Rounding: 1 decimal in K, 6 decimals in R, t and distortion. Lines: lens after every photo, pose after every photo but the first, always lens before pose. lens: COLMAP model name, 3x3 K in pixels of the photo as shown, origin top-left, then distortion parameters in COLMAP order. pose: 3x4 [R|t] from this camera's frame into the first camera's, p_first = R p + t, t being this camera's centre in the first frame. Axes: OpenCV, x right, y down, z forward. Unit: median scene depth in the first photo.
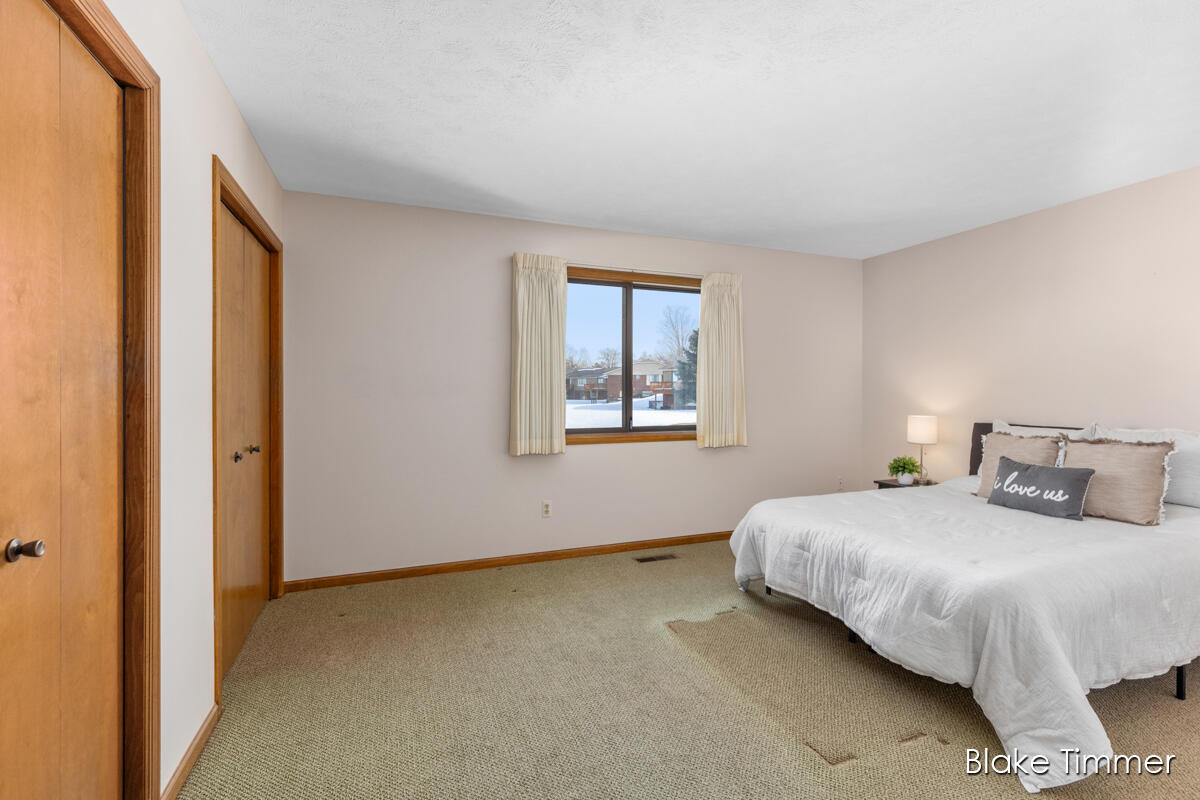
lens RADIAL K [[542.6, 0, 607.5], [0, 542.6, 392.3], [0, 0, 1]] dist [0.001587, -0.000644]
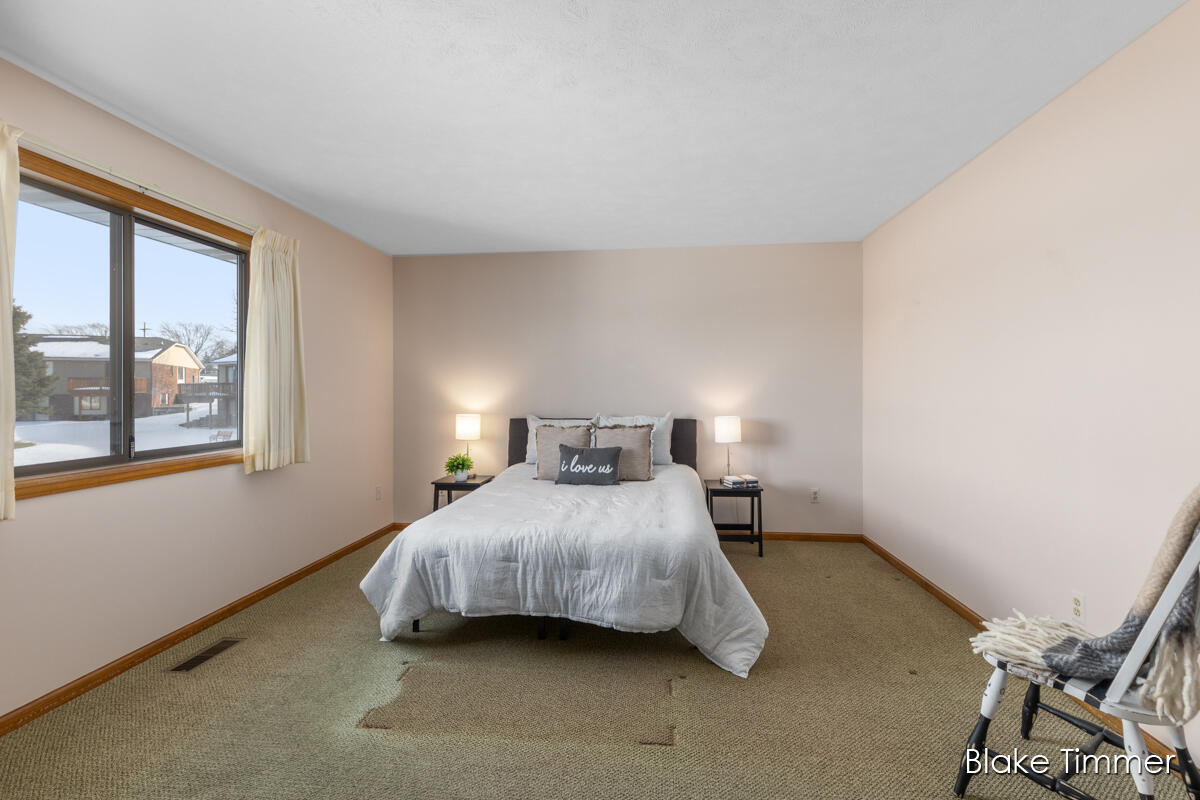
lens RADIAL K [[542.6, 0, 607.5], [0, 542.6, 392.3], [0, 0, 1]] dist [0.001587, -0.000644]
pose [[0.458716, -0.003546, 0.888576, -0.378609], [0.006972, 0.999976, 0.000392, 0.001254], [-0.888556, 0.006015, 0.458729, 0.412699]]
